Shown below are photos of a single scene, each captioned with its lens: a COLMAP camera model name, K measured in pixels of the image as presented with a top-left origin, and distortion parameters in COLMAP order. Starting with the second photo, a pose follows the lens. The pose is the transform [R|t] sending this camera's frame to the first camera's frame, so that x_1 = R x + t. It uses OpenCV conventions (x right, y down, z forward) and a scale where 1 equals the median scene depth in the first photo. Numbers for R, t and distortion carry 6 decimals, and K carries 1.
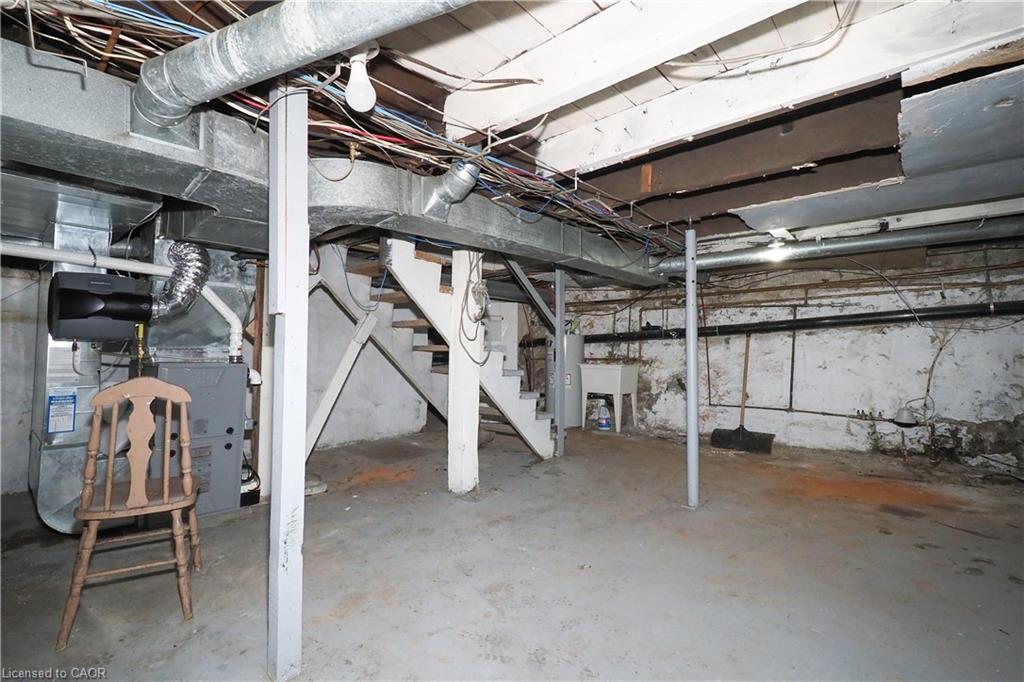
lens RADIAL K [[449.7, 0, 512.0], [0, 449.7, 341.0], [0, 0, 1]] dist [-0.002191, -0.000038]
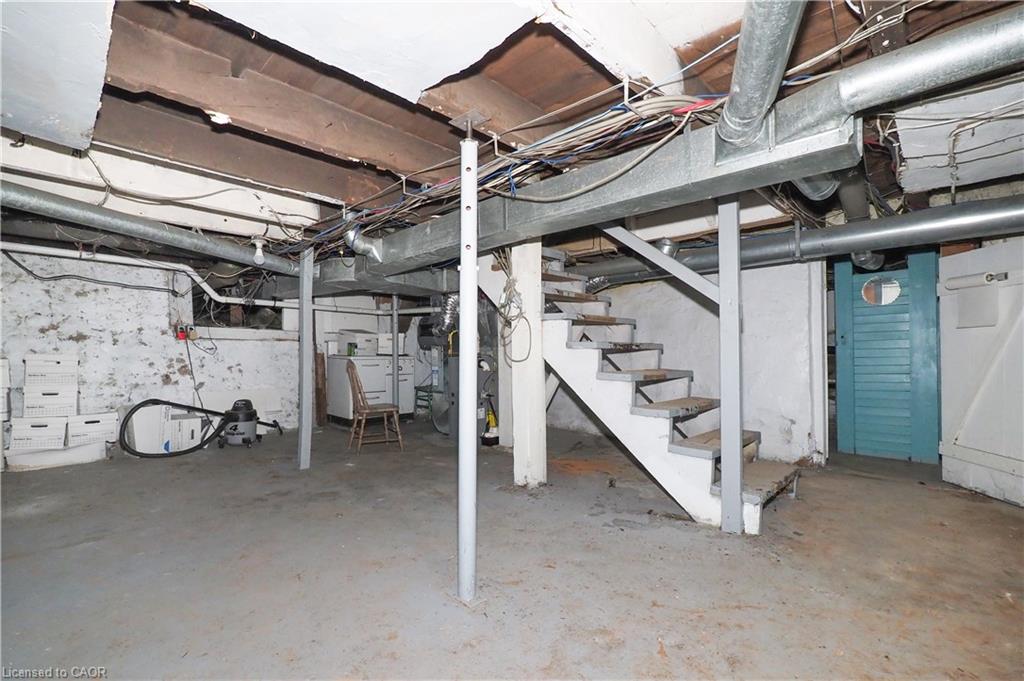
lens RADIAL K [[449.7, 0, 512.0], [0, 449.7, 340.5], [0, 0, 1]] dist [-0.002191, -0.000038]
pose [[-0.053348, -0.042904, -0.997654, 0.853482], [0.012486, 0.998970, -0.043629, 0.049924], [0.998498, -0.014785, -0.052758, 0.955654]]
